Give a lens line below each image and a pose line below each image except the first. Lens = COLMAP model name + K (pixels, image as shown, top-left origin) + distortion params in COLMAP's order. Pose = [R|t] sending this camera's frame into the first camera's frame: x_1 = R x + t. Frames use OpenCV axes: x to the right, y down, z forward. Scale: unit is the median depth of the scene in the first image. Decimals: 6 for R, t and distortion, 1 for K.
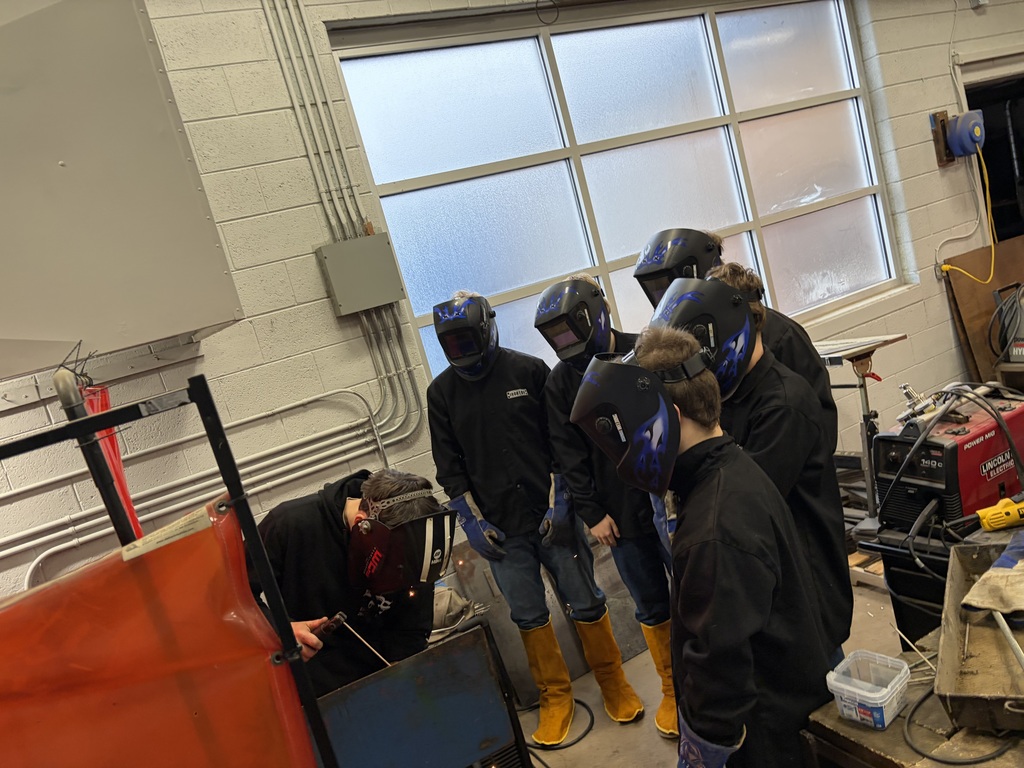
lens RADIAL K [[805.5, 0, 512.0], [0, 805.5, 384.0], [0, 0, 1]] dist [0.057446, -0.084817]
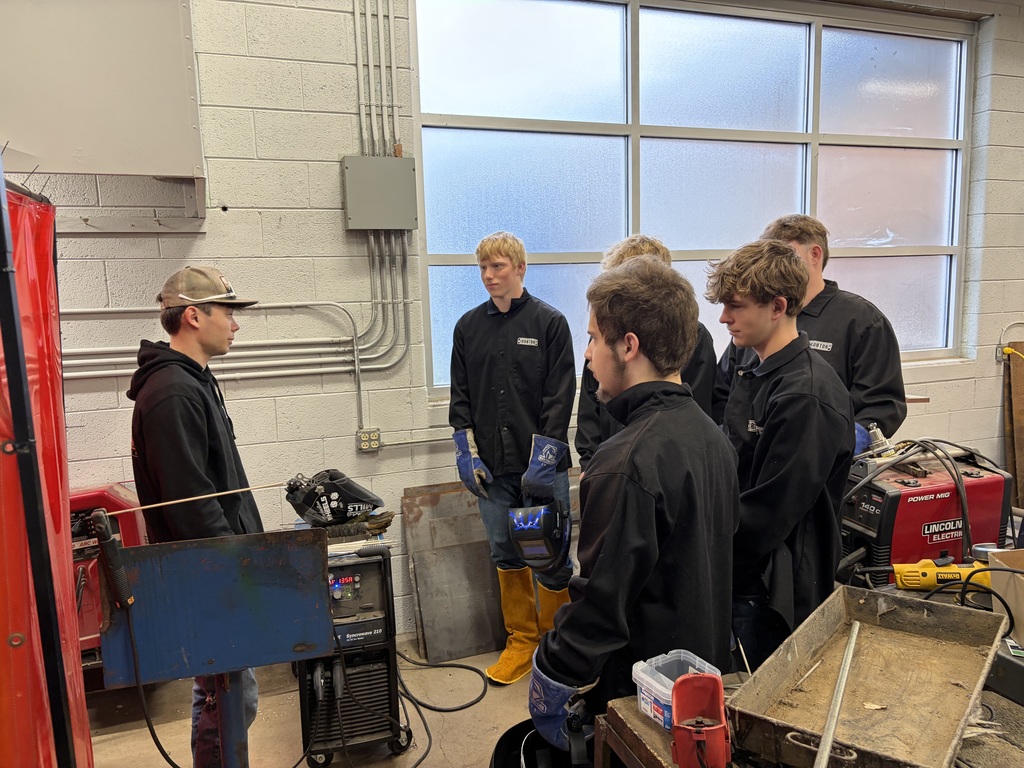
lens RADIAL K [[805.5, 0, 512.0], [0, 805.5, 384.0], [0, 0, 1]] dist [0.057446, -0.084817]
pose [[0.963811, 0.251101, -0.089532, 0.116835], [-0.250736, 0.967932, 0.015488, 0.033149], [0.090549, 0.007521, 0.995864, 0.030552]]
